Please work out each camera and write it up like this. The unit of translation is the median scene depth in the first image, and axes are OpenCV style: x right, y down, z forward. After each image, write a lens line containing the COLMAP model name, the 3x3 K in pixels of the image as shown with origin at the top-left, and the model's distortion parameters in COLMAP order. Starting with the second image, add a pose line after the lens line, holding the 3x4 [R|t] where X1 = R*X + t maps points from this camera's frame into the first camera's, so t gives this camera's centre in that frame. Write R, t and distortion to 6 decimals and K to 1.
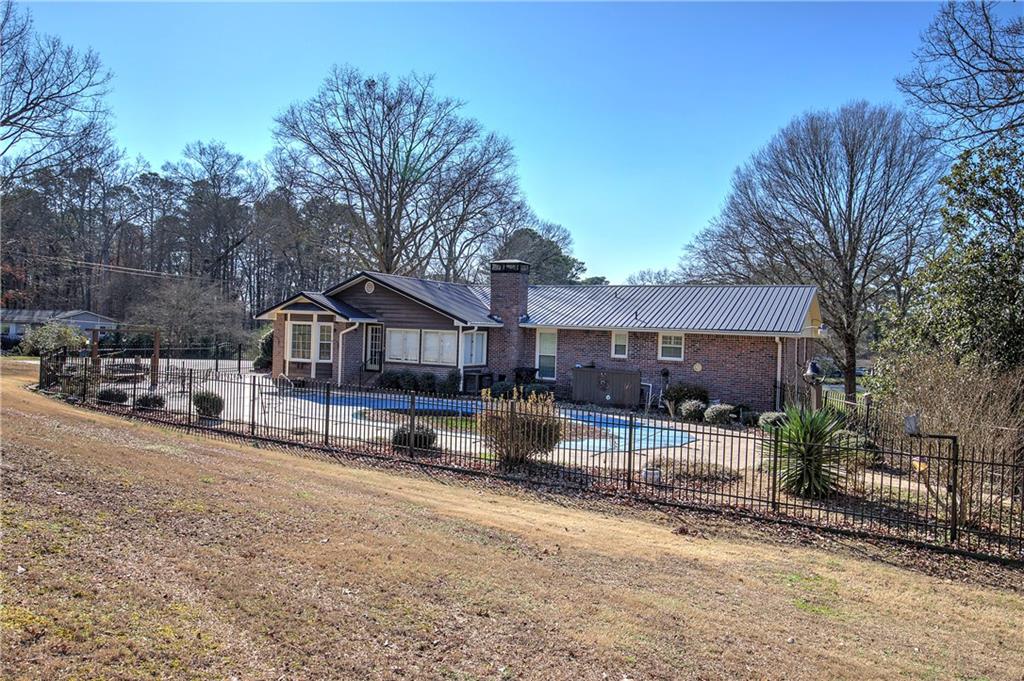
lens RADIAL K [[704.6, 0, 512.0], [0, 704.6, 340.5], [0, 0, 1]] dist [0.008476, 0.002638]
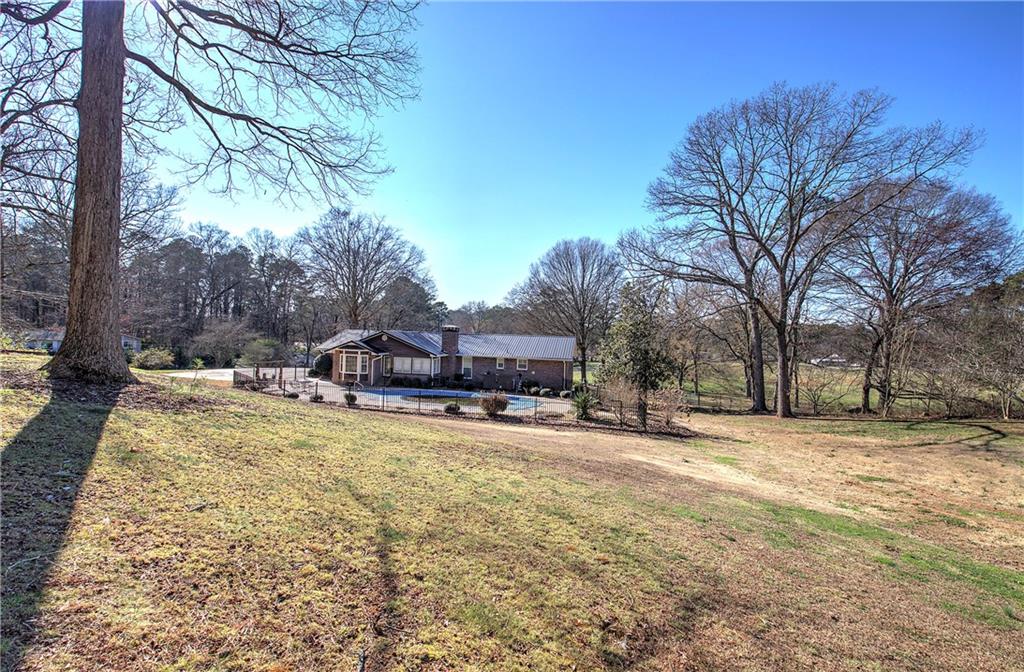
lens RADIAL K [[439.8, 0, 512.0], [0, 439.8, 336.0], [0, 0, 1]] dist [-0.014700, 0.000191]
pose [[0.955755, -0.004652, 0.294128, -0.241578], [0.006011, 0.999975, -0.003716, -0.079437], [-0.294103, 0.005319, 0.955759, -0.416877]]
